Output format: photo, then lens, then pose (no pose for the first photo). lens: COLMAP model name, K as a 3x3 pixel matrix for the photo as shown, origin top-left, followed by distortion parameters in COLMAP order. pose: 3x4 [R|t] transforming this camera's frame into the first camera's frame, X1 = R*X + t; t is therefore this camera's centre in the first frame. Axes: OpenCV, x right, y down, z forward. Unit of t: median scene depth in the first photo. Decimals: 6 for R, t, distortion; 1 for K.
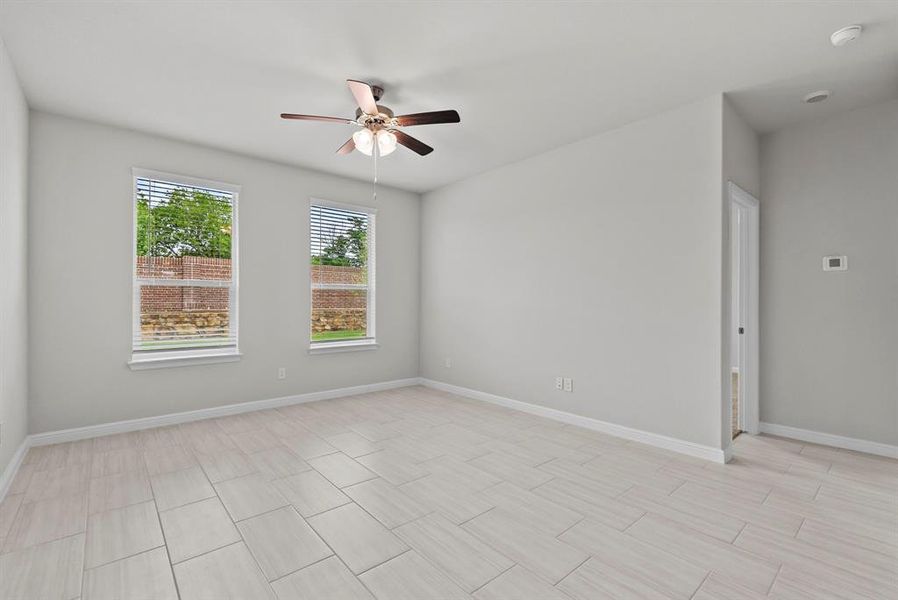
lens RADIAL K [[398.0, 0, 449.0], [0, 398.0, 300.0], [0, 0, 1]] dist [-0.001009, -0.000177]
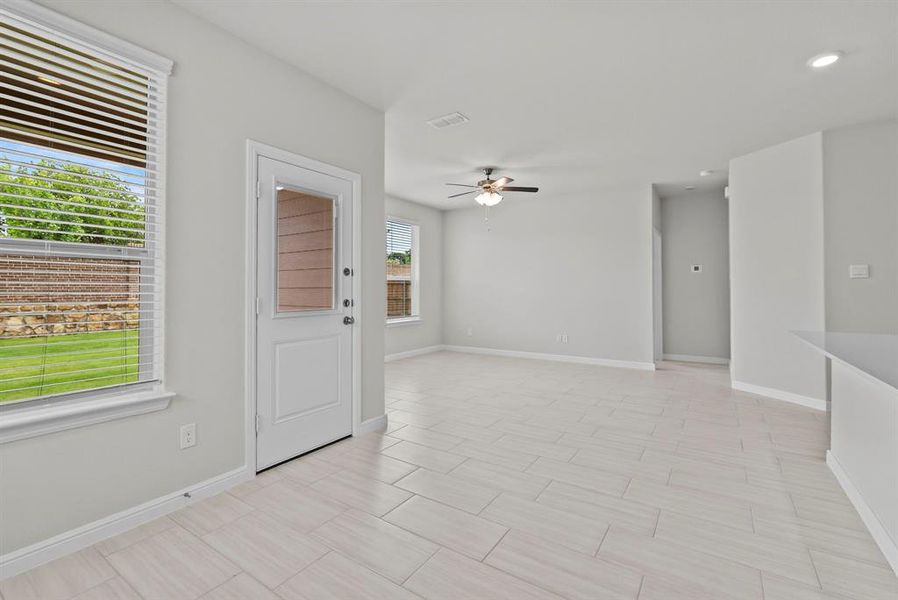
lens RADIAL K [[401.8, 0, 449.6], [0, 401.8, 279.3], [0, 0, 1]] dist [0.001132, 0.000058]
pose [[0.964482, 0.002638, 0.264134, -0.499261], [0.002646, 0.999803, -0.019646, -0.002745], [-0.264134, 0.019647, 0.964286, -0.404465]]
